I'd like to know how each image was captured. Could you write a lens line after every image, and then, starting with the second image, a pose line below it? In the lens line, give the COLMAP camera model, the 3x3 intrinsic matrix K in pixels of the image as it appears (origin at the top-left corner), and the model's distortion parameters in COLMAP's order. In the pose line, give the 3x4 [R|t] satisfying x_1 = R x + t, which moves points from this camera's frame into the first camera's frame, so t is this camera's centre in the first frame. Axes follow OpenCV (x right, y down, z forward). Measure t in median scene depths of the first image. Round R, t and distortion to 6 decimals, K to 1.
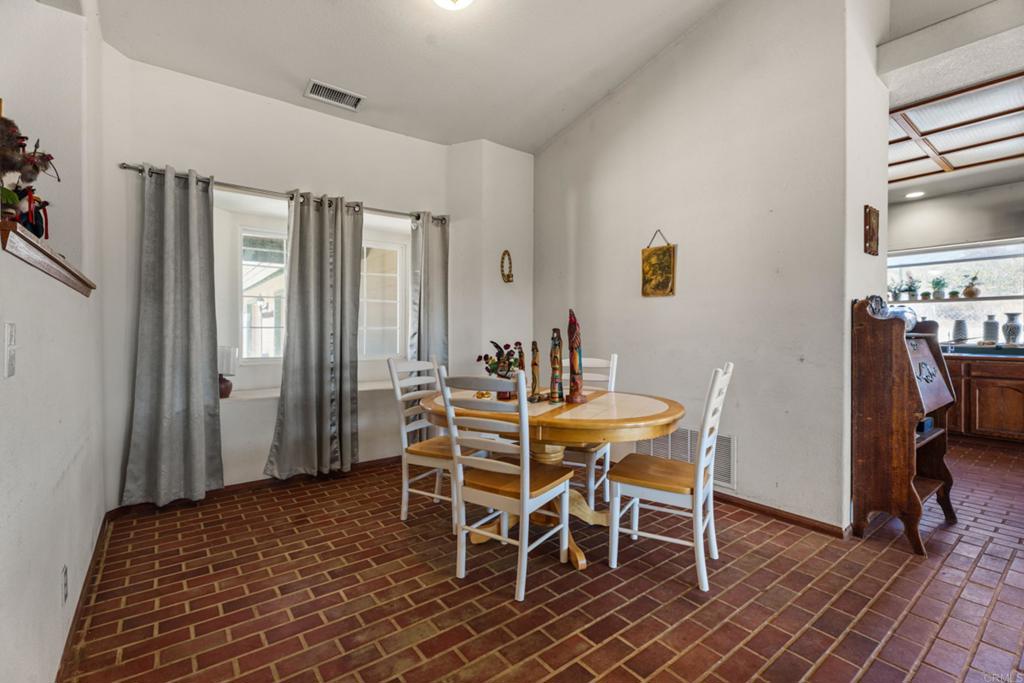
lens RADIAL K [[458.5, 0, 507.9], [0, 458.5, 334.8], [0, 0, 1]] dist [0.003725, -0.001222]
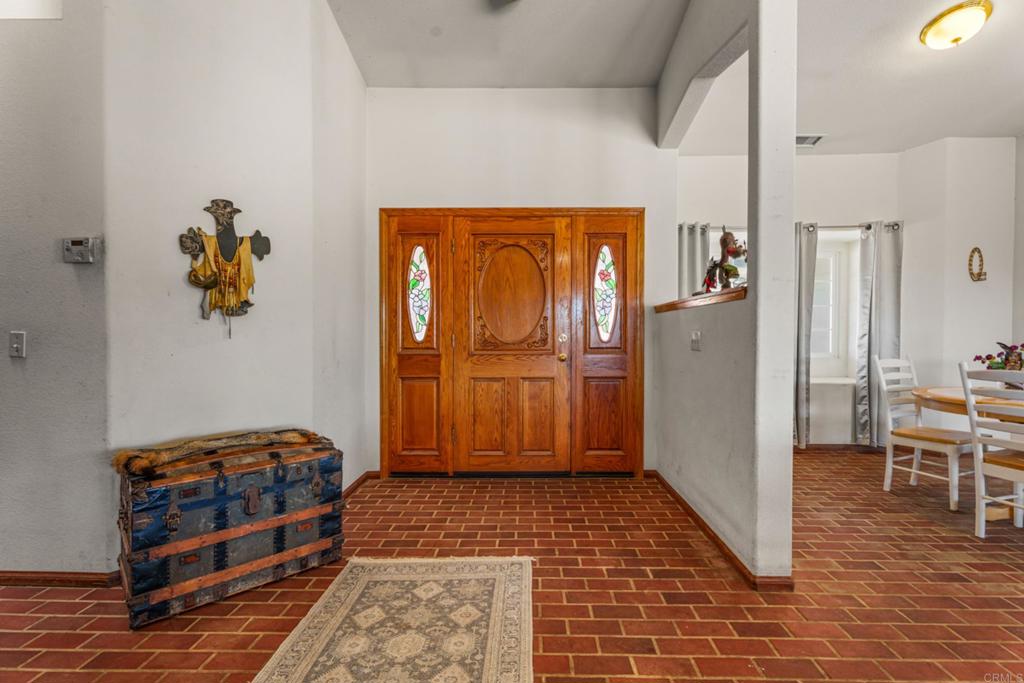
lens RADIAL K [[458.5, 0, 535.6], [0, 458.5, 340.1], [0, 0, 1]] dist [0.003725, -0.001222]
pose [[0.786149, 0.010102, -0.617955, -0.151252], [-0.004045, 0.999929, 0.011201, 0.000852], [0.618024, -0.006306, 0.786134, -0.361713]]
